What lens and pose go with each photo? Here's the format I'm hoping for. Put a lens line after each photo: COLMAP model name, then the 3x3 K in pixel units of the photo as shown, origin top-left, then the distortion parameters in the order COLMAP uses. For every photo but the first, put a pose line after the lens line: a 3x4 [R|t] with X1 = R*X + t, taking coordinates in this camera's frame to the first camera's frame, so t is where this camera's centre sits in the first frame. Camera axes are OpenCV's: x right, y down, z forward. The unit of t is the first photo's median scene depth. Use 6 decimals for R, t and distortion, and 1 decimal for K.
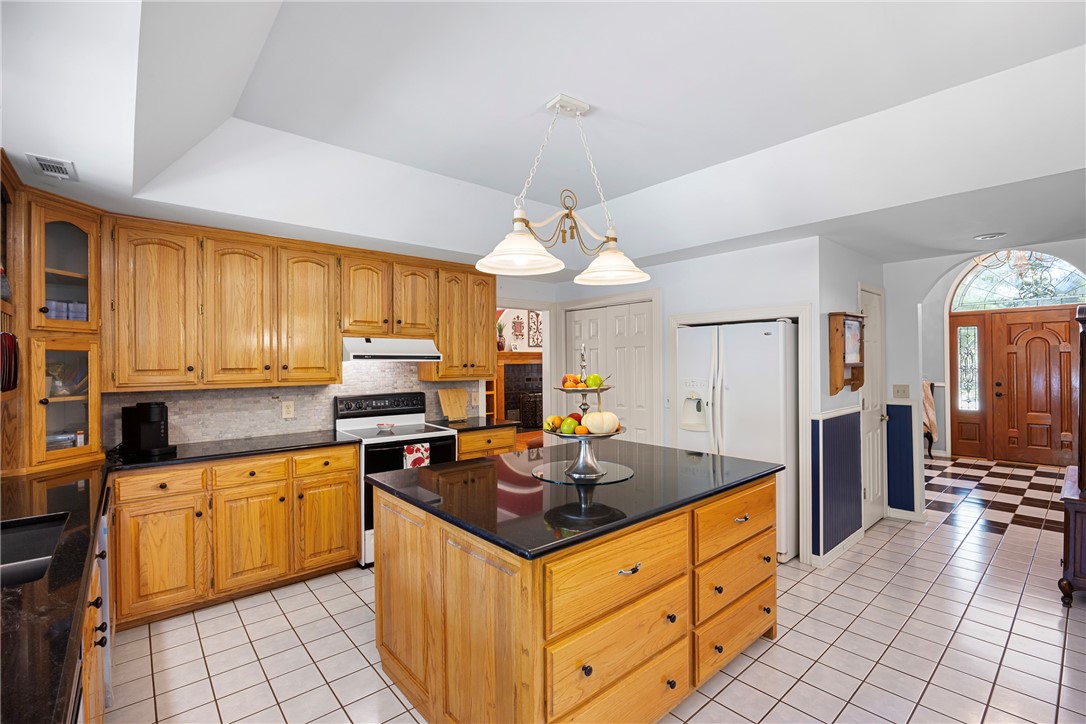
lens RADIAL K [[489.0, 0, 552.7], [0, 489.0, 361.9], [0, 0, 1]] dist [-0.012200, -0.000016]
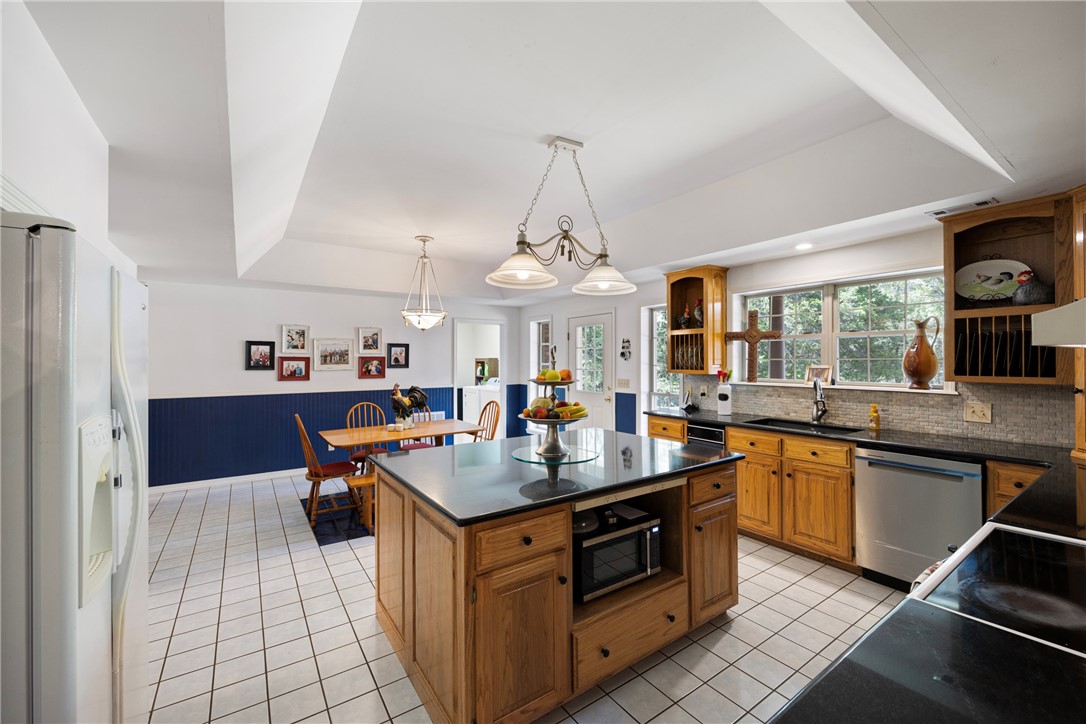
lens RADIAL K [[438.8, 0, 546.2], [0, 438.8, 358.7], [0, 0, 1]] dist [0.001326, 0.000152]
pose [[-0.993116, 0.012813, 0.116430, -0.030135], [0.012097, 0.999903, -0.006856, 0.004349], [-0.116507, -0.005401, -0.993175, 1.532075]]
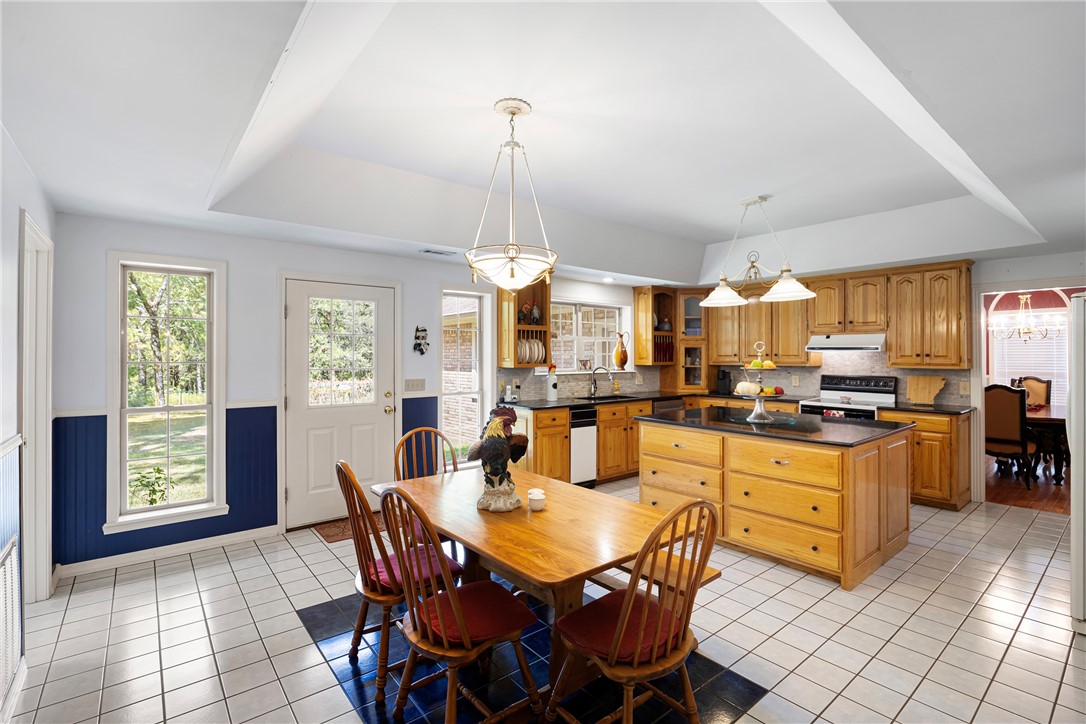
lens RADIAL K [[499.5, 0, 545.7], [0, 499.5, 350.9], [0, 0, 1]] dist [-0.047505, -0.000001]
pose [[-0.041829, 0.001867, -0.999123, 1.309420], [0.003401, 0.999993, 0.001726, -0.009222], [0.999119, -0.003326, -0.041835, 0.259977]]
